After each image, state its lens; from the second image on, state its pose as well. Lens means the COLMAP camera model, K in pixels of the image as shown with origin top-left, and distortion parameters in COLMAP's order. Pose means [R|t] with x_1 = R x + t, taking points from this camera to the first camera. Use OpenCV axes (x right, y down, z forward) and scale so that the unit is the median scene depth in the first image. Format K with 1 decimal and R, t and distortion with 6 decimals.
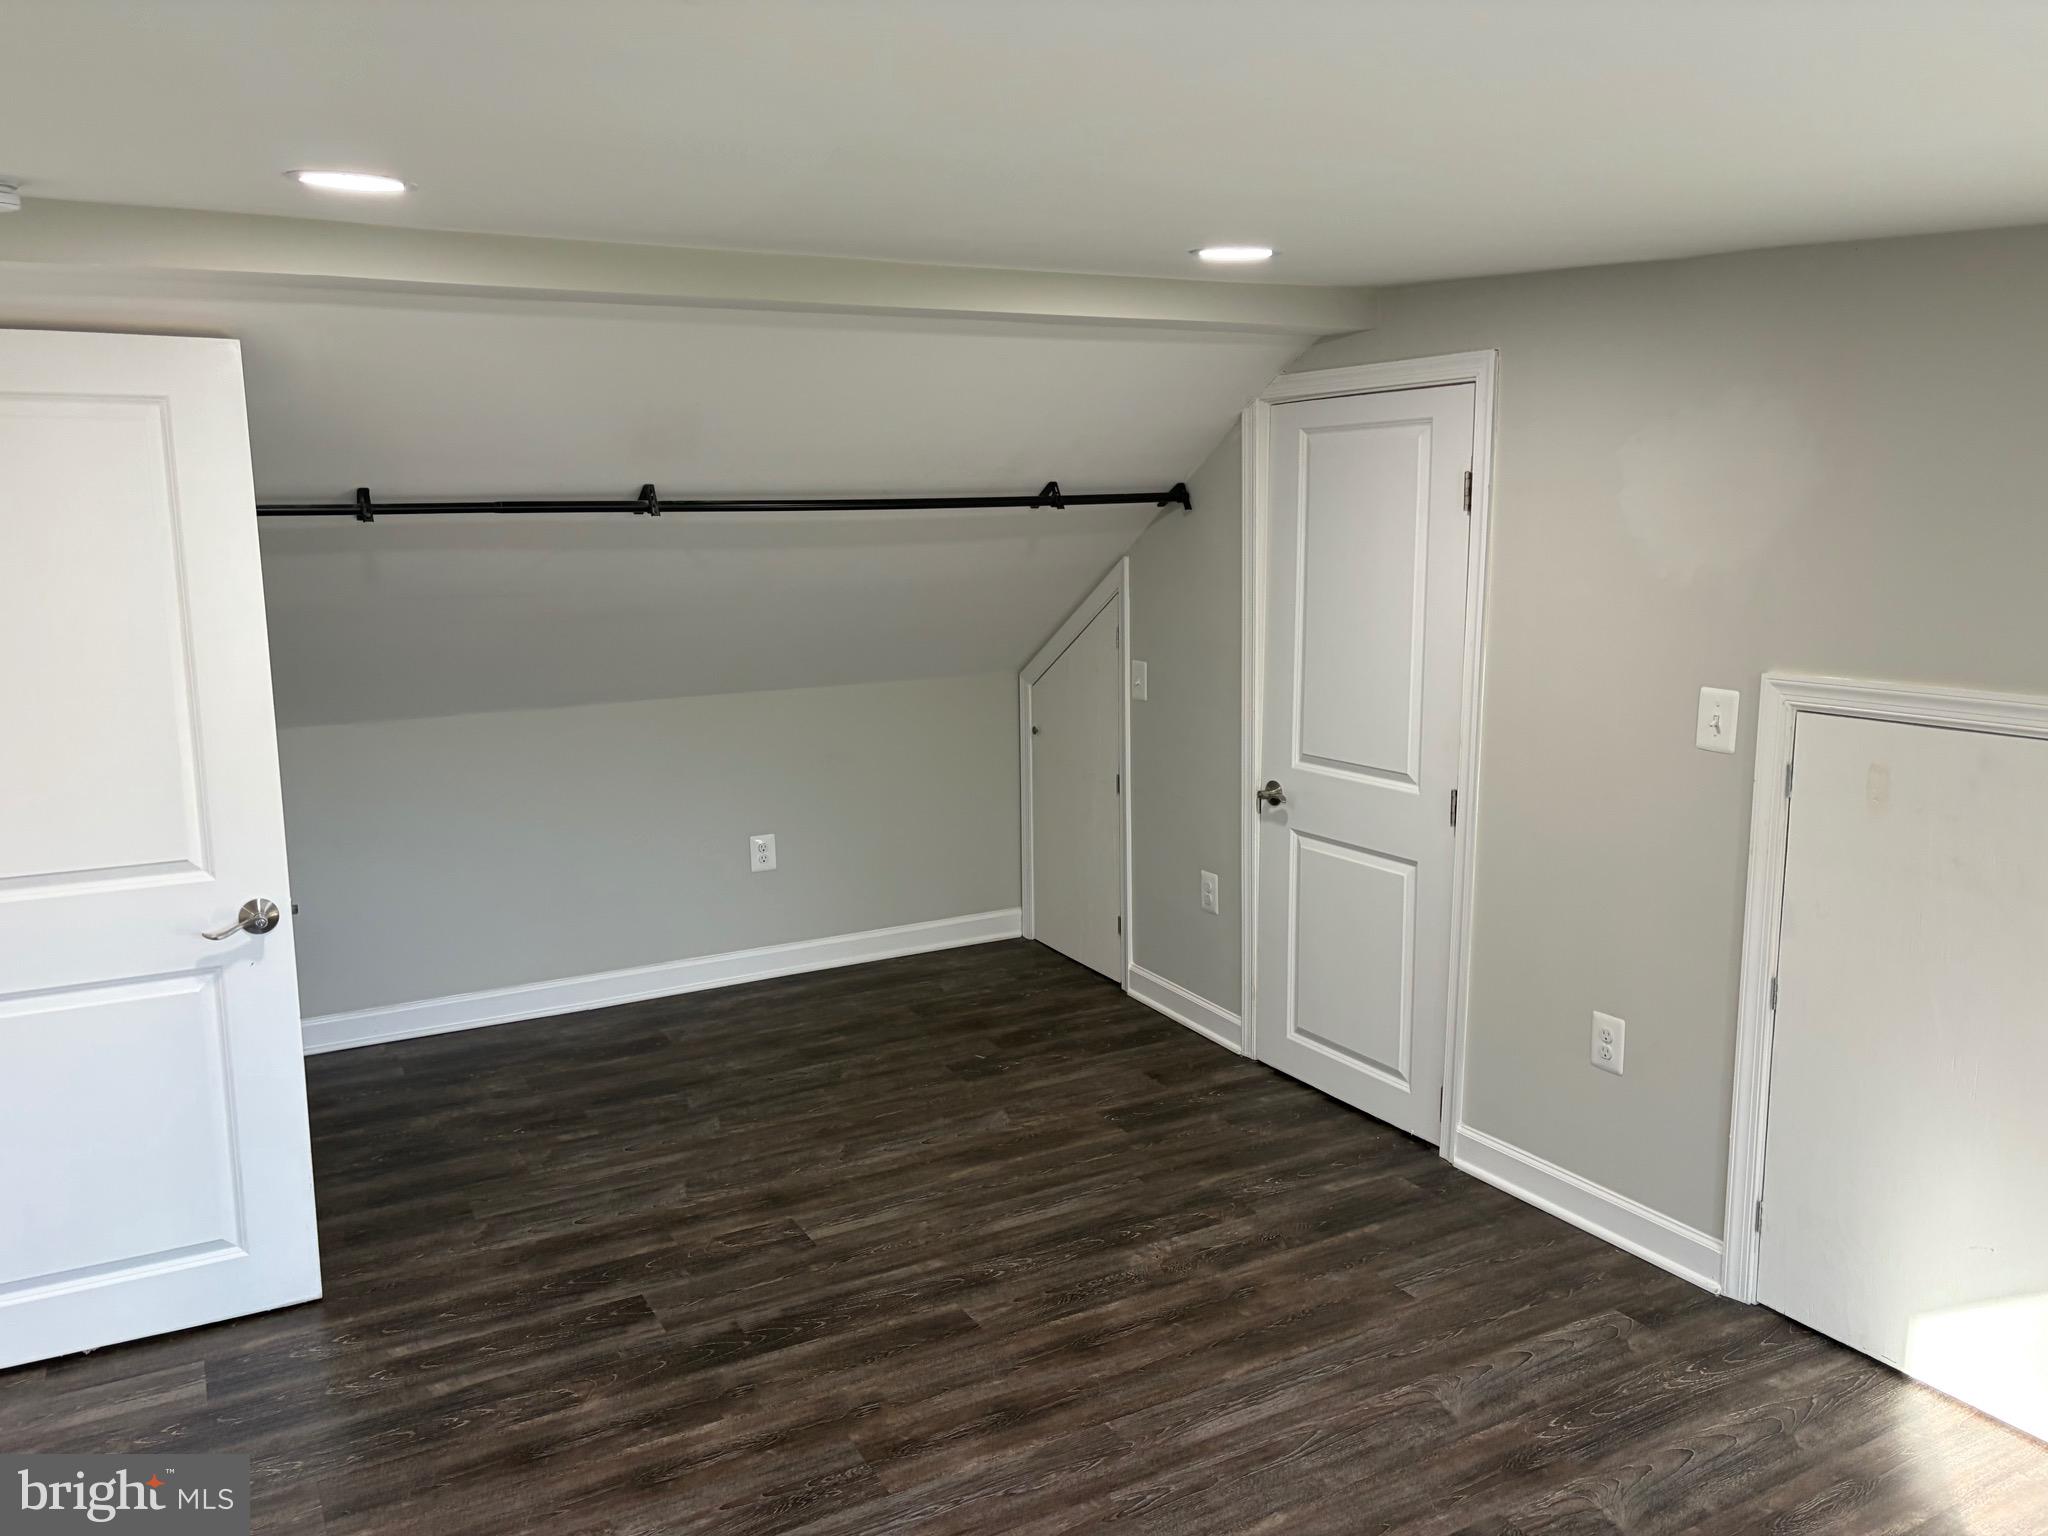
lens RADIAL K [[1537.0, 0, 1013.8], [0, 1537.0, 777.8], [0, 0, 1]] dist [0.044745, -0.043436]
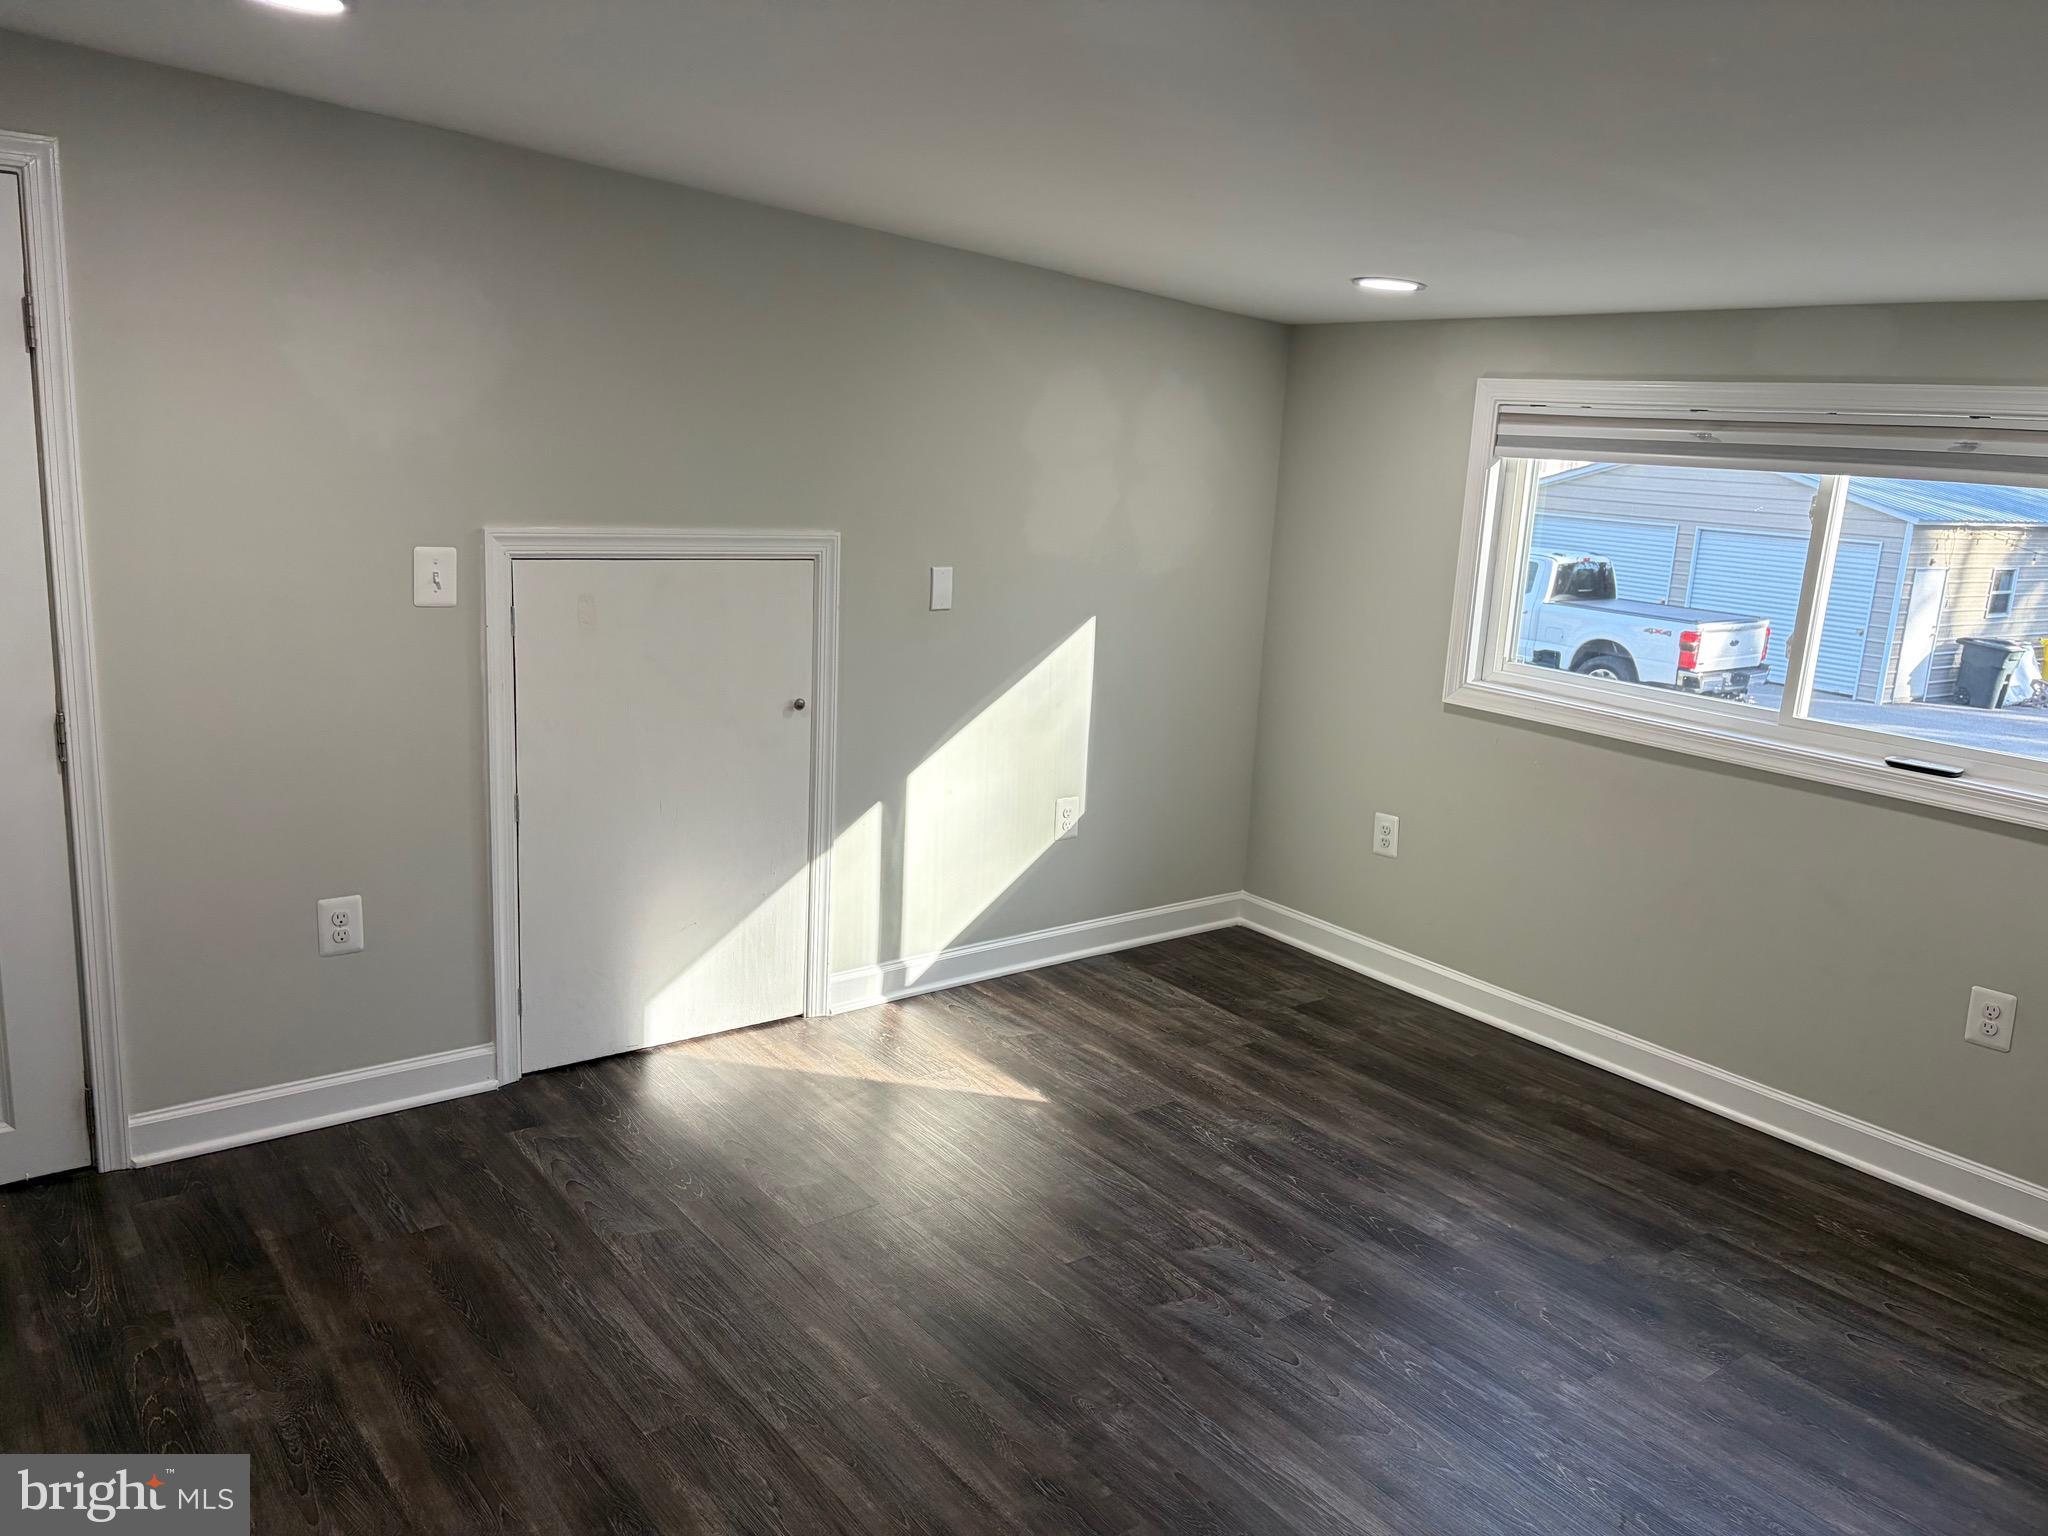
lens RADIAL K [[1537.0, 0, 1013.6], [0, 1537.0, 758.7], [0, 0, 1]] dist [0.044745, -0.043436]
pose [[-0.141334, -0.202945, 0.968936, -0.648816], [0.117230, 0.968444, 0.219942, -0.102229], [-0.982996, 0.144673, -0.113083, 0.743343]]
